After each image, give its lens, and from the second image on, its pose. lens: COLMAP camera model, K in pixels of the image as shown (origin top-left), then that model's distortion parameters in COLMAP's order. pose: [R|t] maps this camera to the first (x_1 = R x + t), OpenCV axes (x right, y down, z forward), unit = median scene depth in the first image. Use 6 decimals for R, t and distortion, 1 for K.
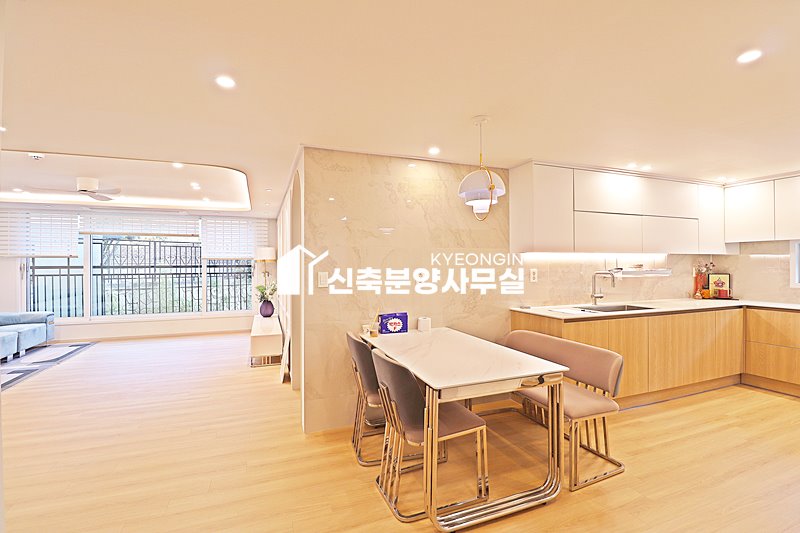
lens RADIAL K [[369.9, 0, 403.1], [0, 369.9, 264.1], [0, 0, 1]] dist [-0.023870, -0.000517]
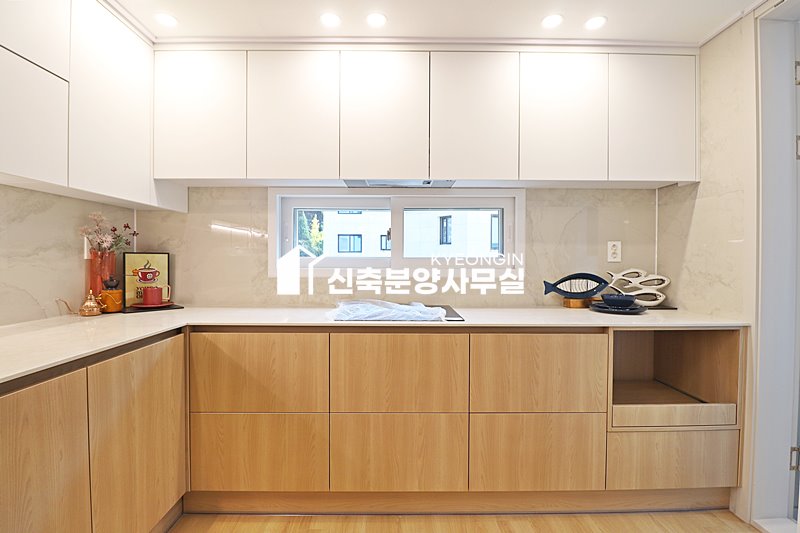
lens RADIAL K [[369.9, 0, 403.1], [0, 369.9, 264.1], [0, 0, 1]] dist [-0.023870, -0.000517]
pose [[0.353508, -0.006918, 0.935406, 0.569310], [-0.006147, 0.999934, 0.009718, 0.035513], [-0.935411, -0.009186, 0.353442, 0.554650]]
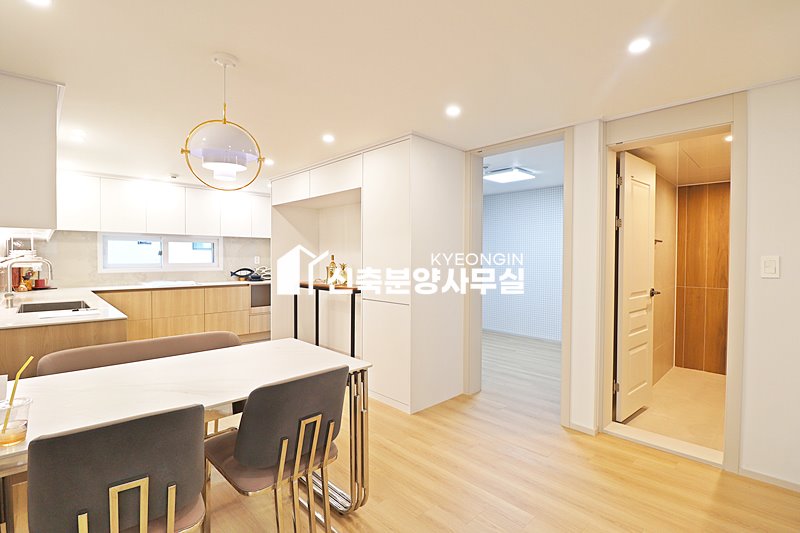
lens RADIAL K [[369.9, 0, 403.1], [0, 369.9, 264.1], [0, 0, 1]] dist [-0.023870, -0.000517]
pose [[-0.392625, -0.018692, 0.919509, -0.343198], [-0.006813, 0.999825, 0.017415, 0.008323], [-0.919673, 0.000573, -0.392684, 0.502488]]
